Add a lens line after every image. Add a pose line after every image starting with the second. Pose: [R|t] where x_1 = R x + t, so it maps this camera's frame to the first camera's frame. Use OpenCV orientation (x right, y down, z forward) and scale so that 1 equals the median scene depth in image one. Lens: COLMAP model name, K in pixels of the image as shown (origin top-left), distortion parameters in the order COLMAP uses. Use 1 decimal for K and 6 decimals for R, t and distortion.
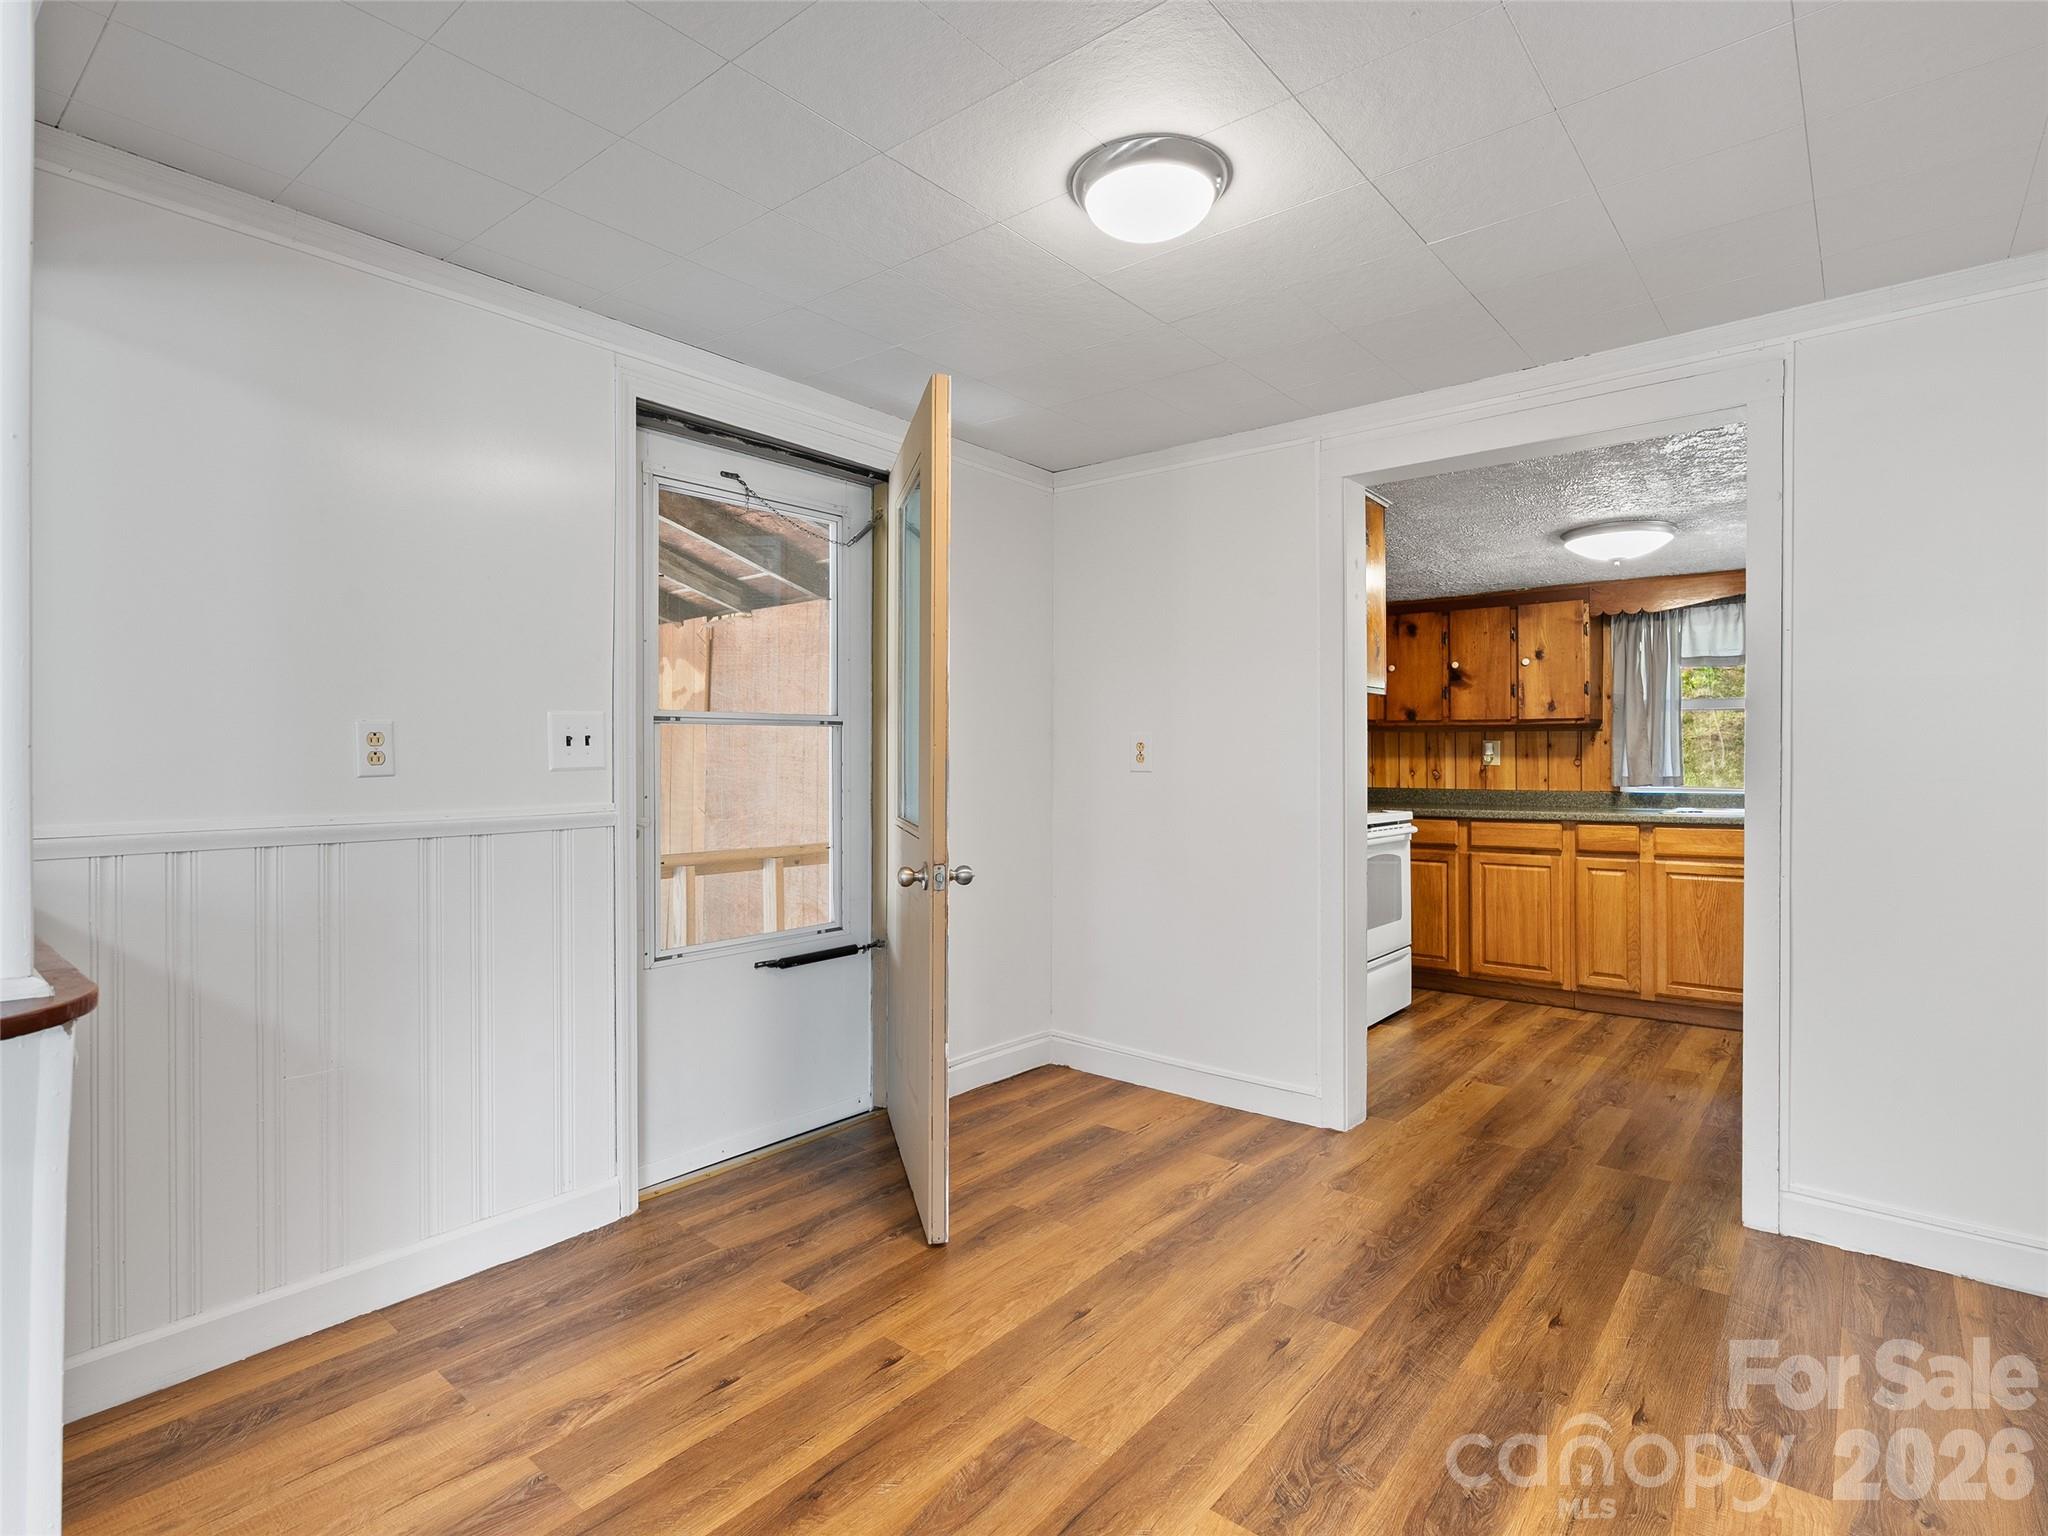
lens RADIAL K [[1034.9, 0, 1025.0], [0, 1034.9, 759.4], [0, 0, 1]] dist [-0.004782, 0.000674]
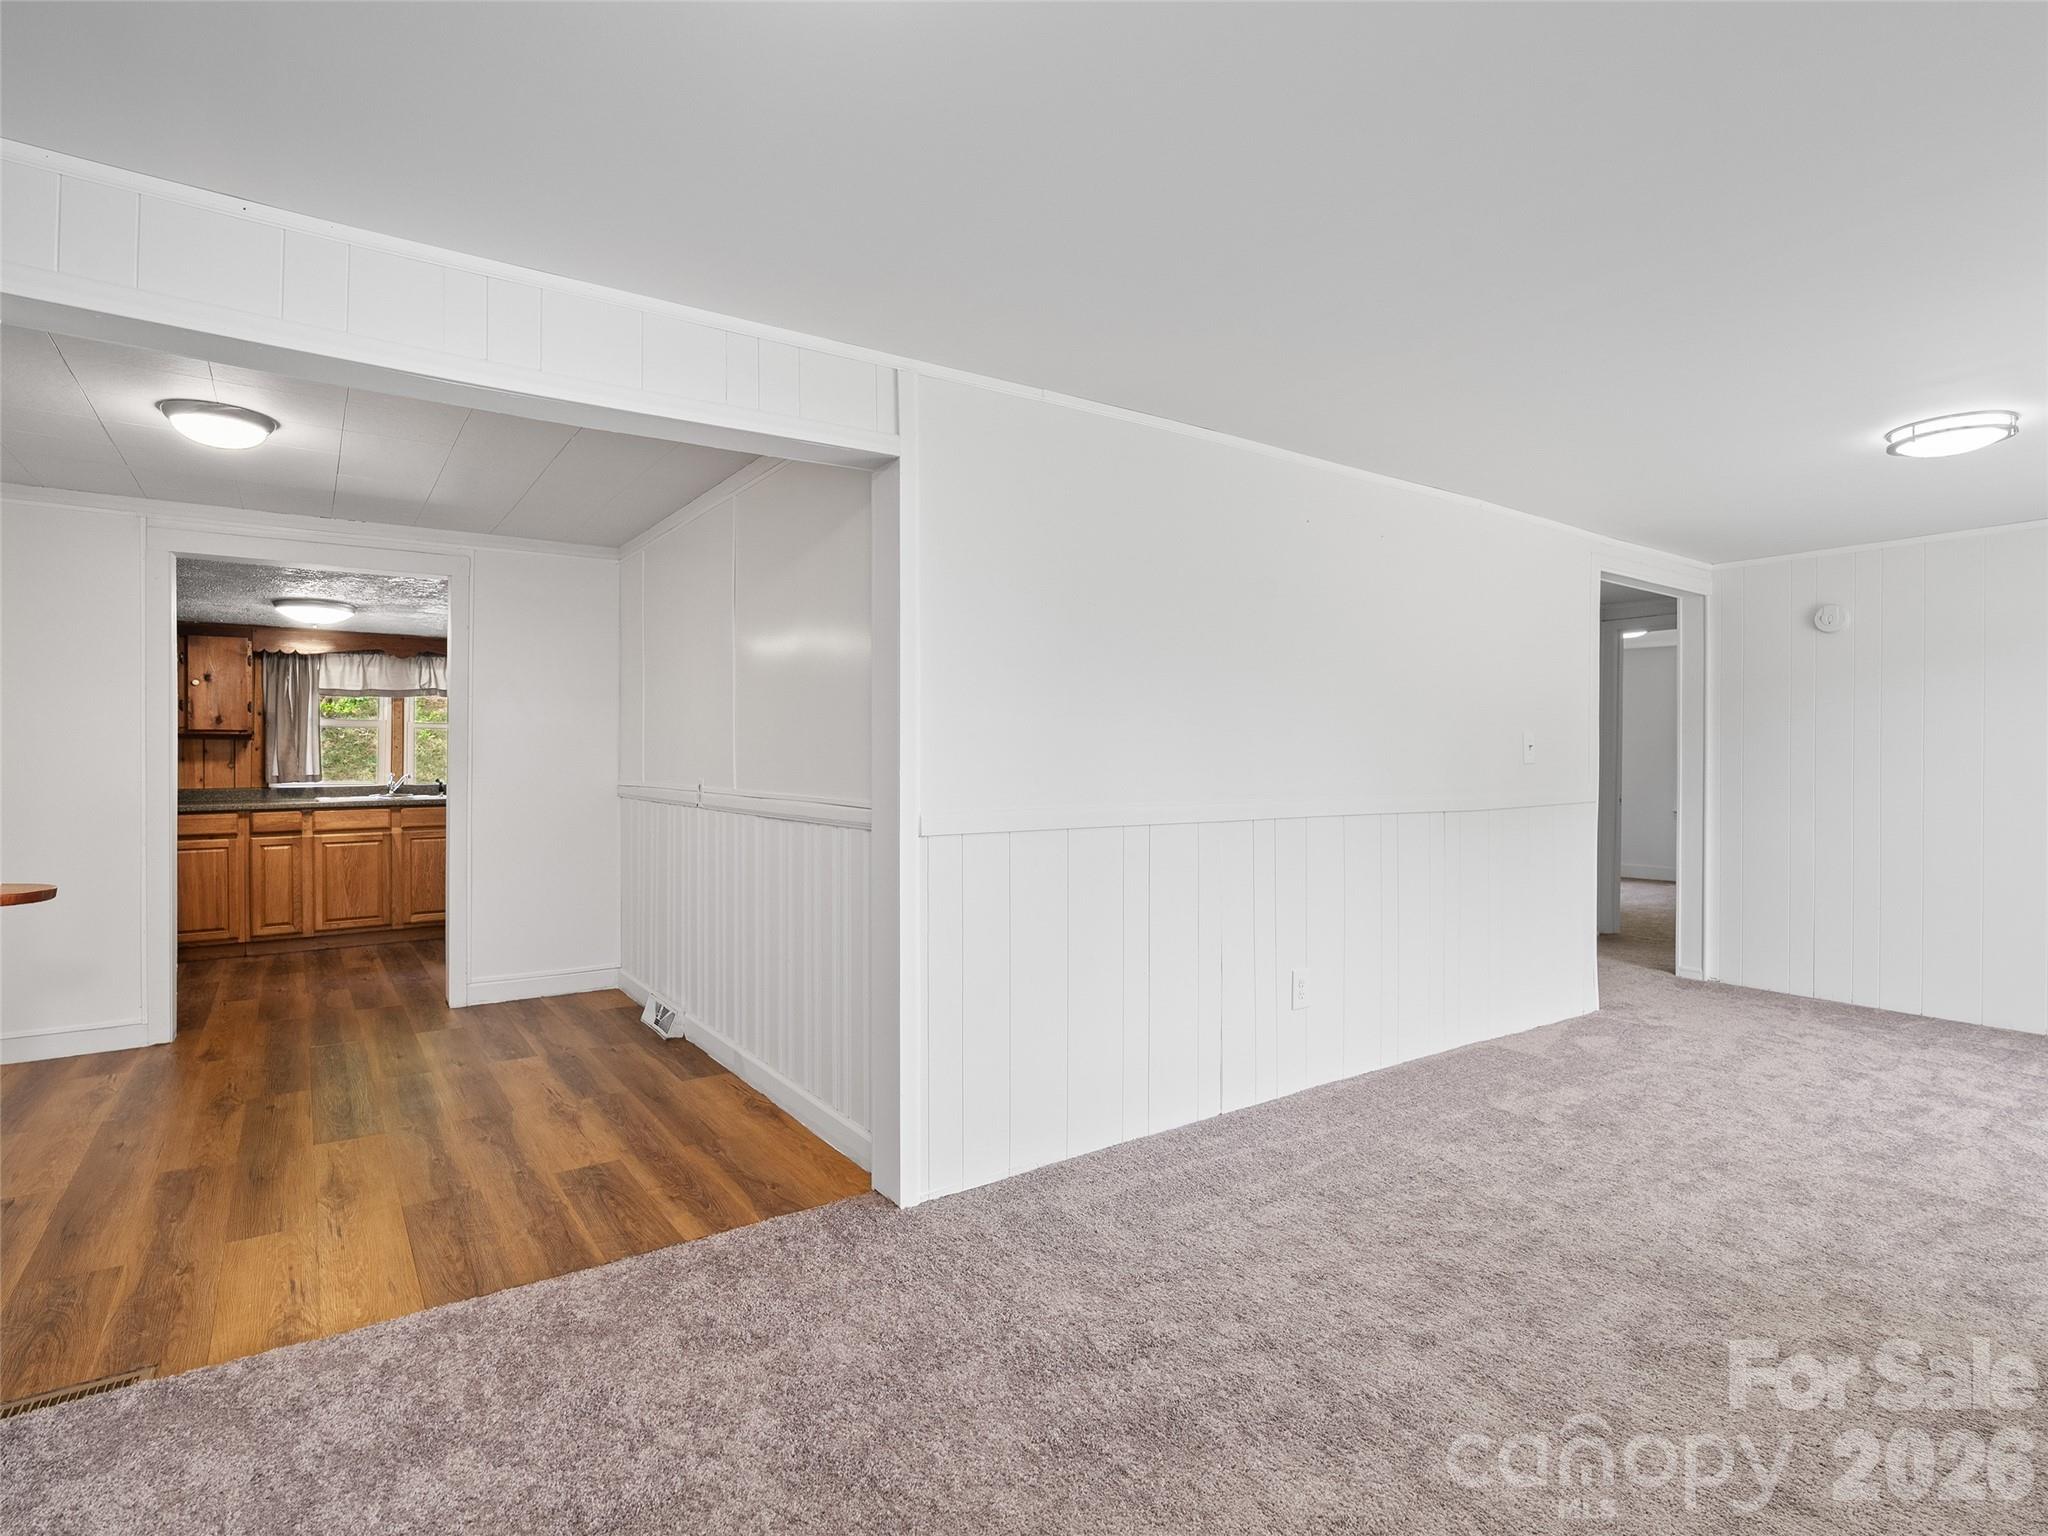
lens RADIAL K [[1034.9, 0, 1011.6], [0, 1034.9, 756.9], [0, 0, 1]] dist [-0.004782, 0.000674]
pose [[0.275282, 0.001026, 0.961363, -0.446839], [0.003040, 0.999993, -0.001938, -0.001832], [-0.961359, 0.003456, 0.275277, -0.274012]]
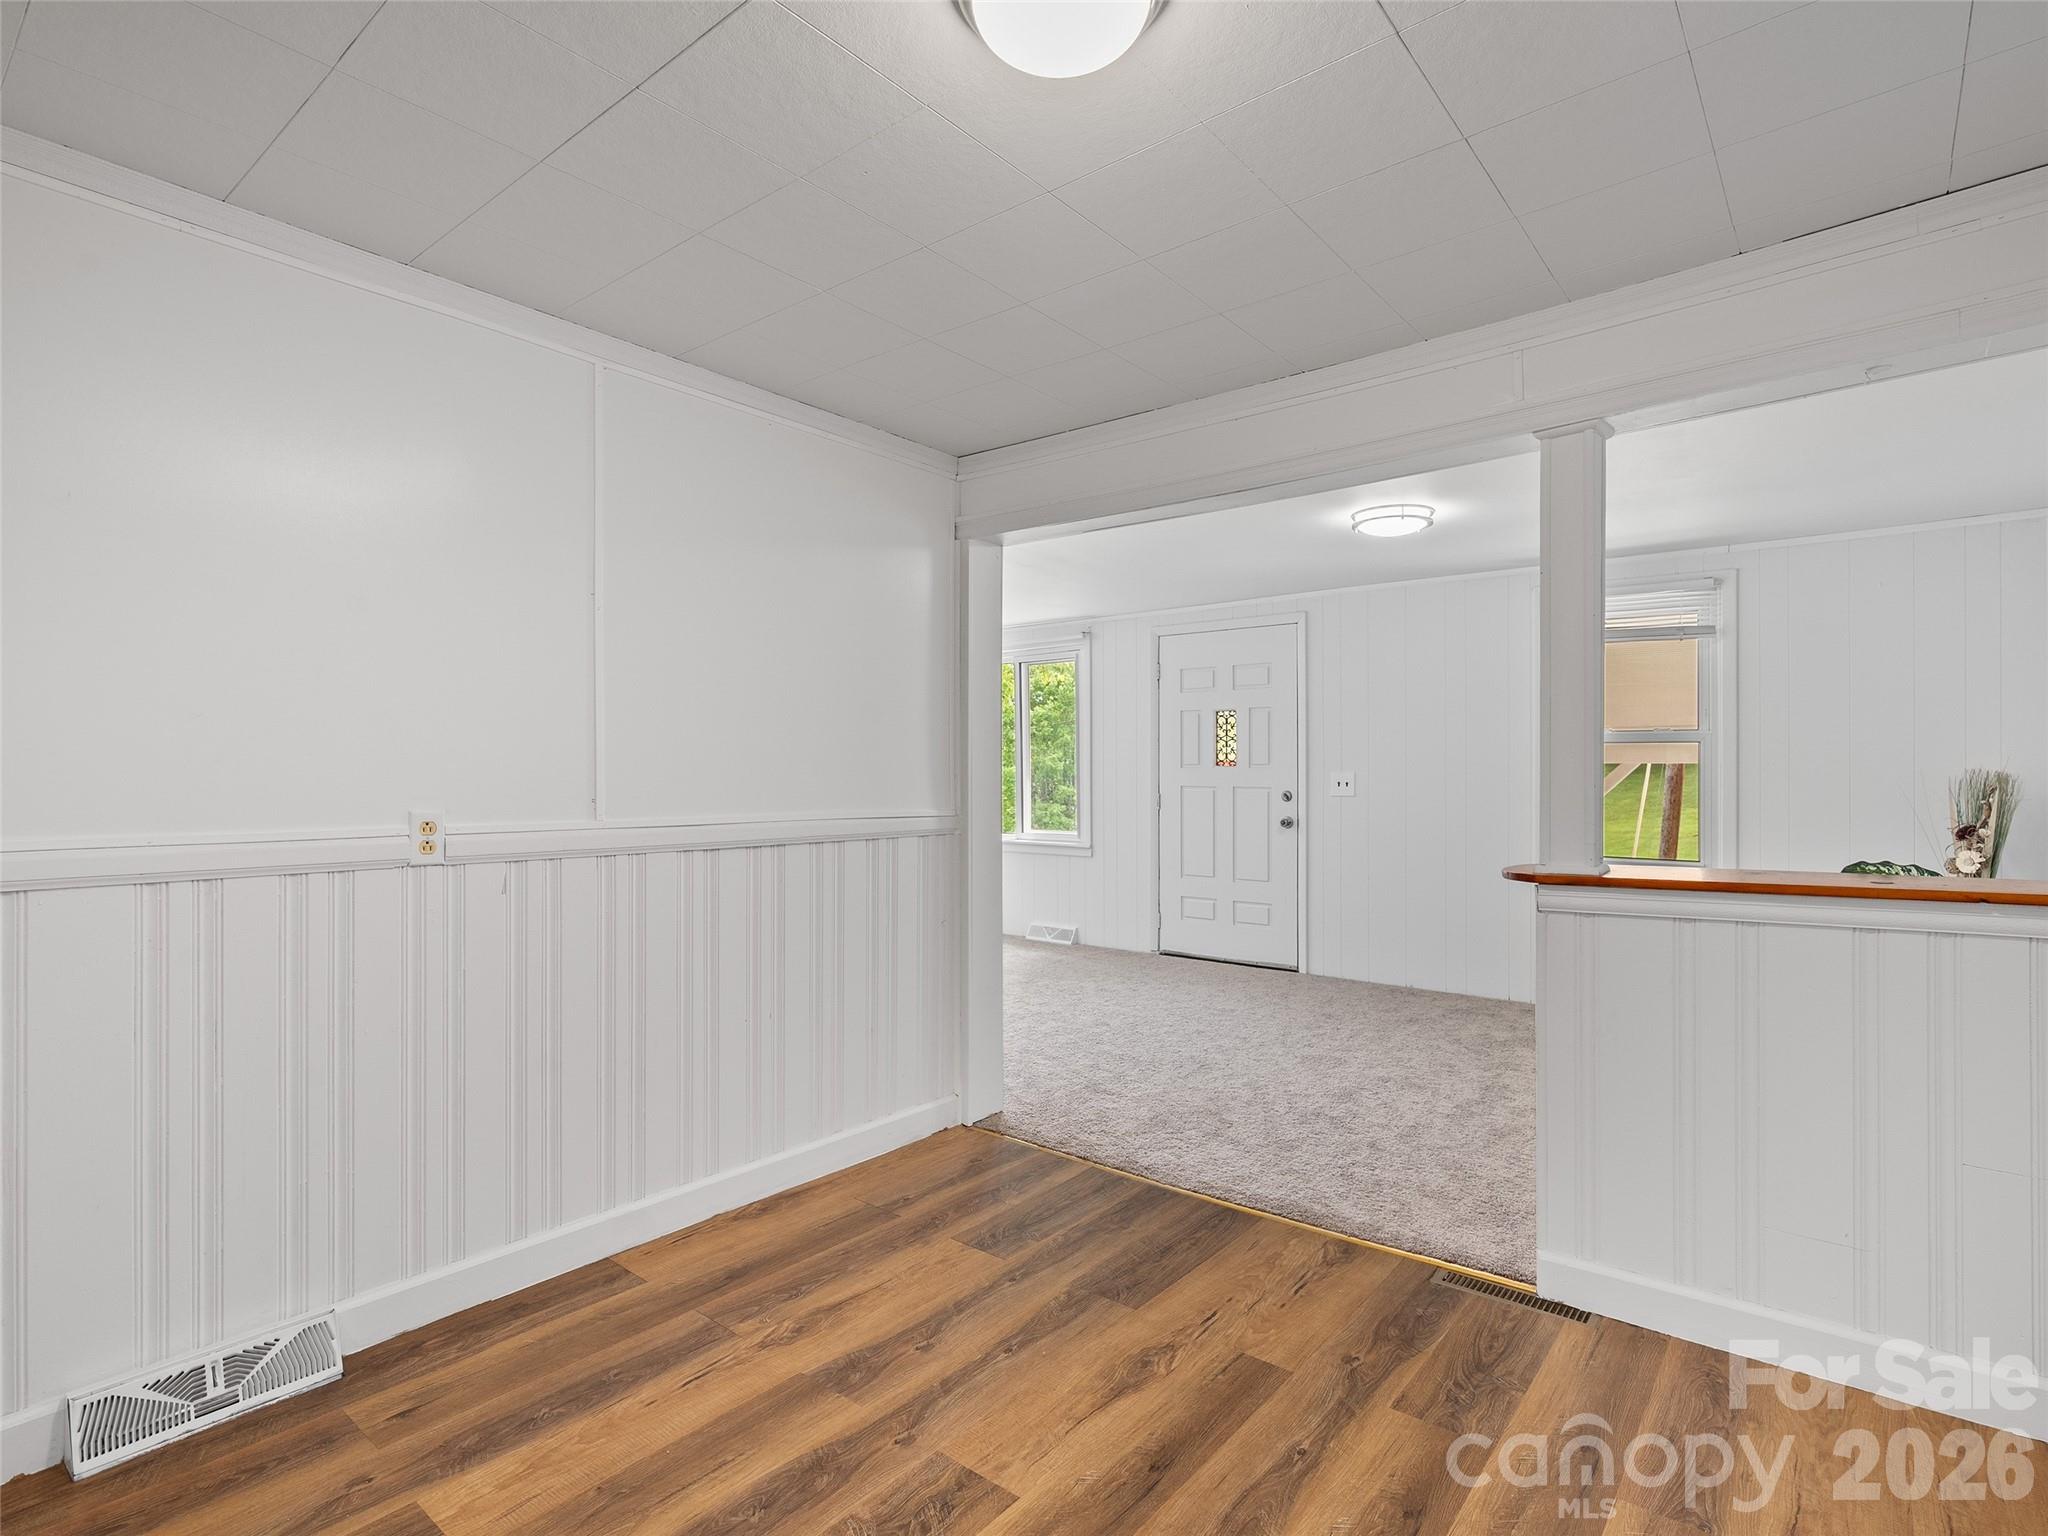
lens RADIAL K [[1034.9, 0, 1020.2], [0, 1034.9, 763.5], [0, 0, 1]] dist [-0.004782, 0.000674]
pose [[-0.999988, -0.004428, 0.001945, 0.057656], [-0.004437, 0.999980, -0.004460, -0.006284], [-0.001925, -0.004469, -0.999988, 0.678371]]
